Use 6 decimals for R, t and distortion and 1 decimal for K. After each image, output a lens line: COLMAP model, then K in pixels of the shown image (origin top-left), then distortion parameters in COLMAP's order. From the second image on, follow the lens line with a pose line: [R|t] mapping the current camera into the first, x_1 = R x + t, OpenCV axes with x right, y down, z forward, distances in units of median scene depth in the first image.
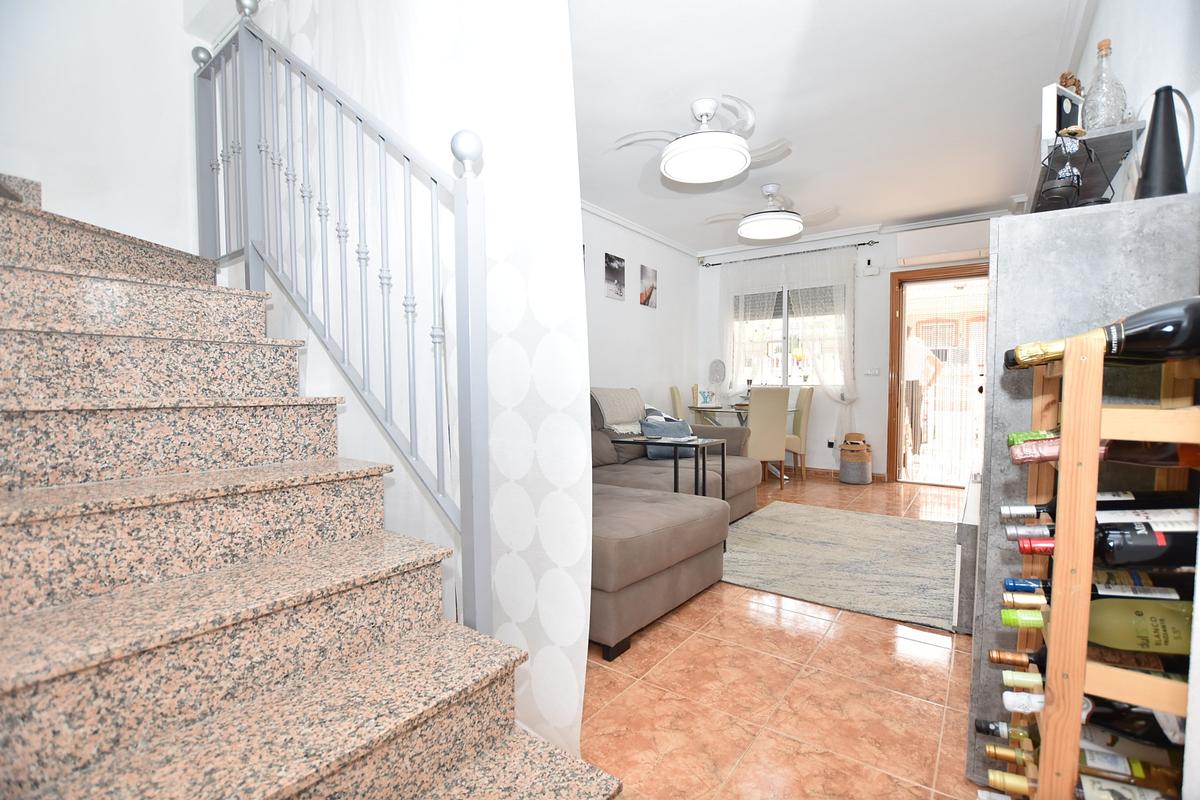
lens RADIAL K [[529.9, 0, 602.2], [0, 529.9, 402.0], [0, 0, 1]] dist [-0.033332, 0.005288]
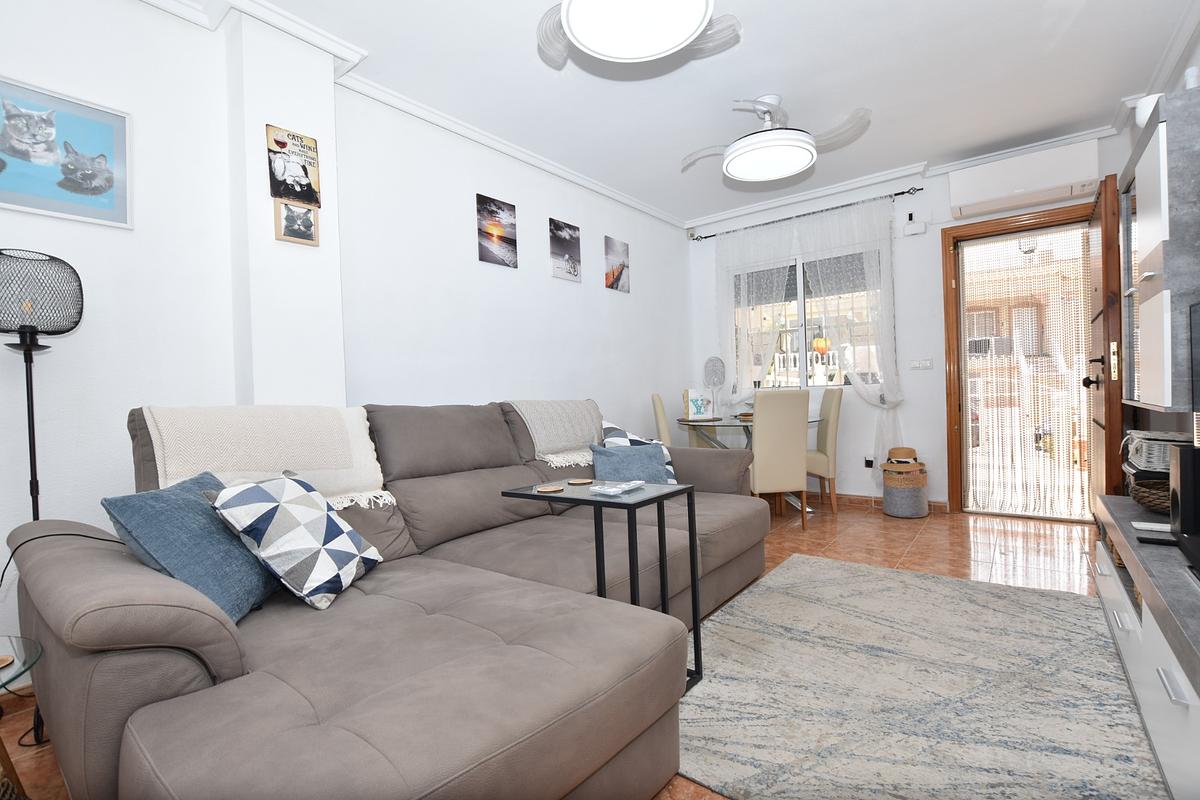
lens RADIAL K [[529.9, 0, 602.2], [0, 529.9, 402.0], [0, 0, 1]] dist [-0.033332, 0.005288]
pose [[0.998363, -0.036192, -0.044296, 0.095468], [0.035585, 0.999262, -0.014431, -0.009632], [0.044786, 0.012831, 0.998914, 0.245452]]
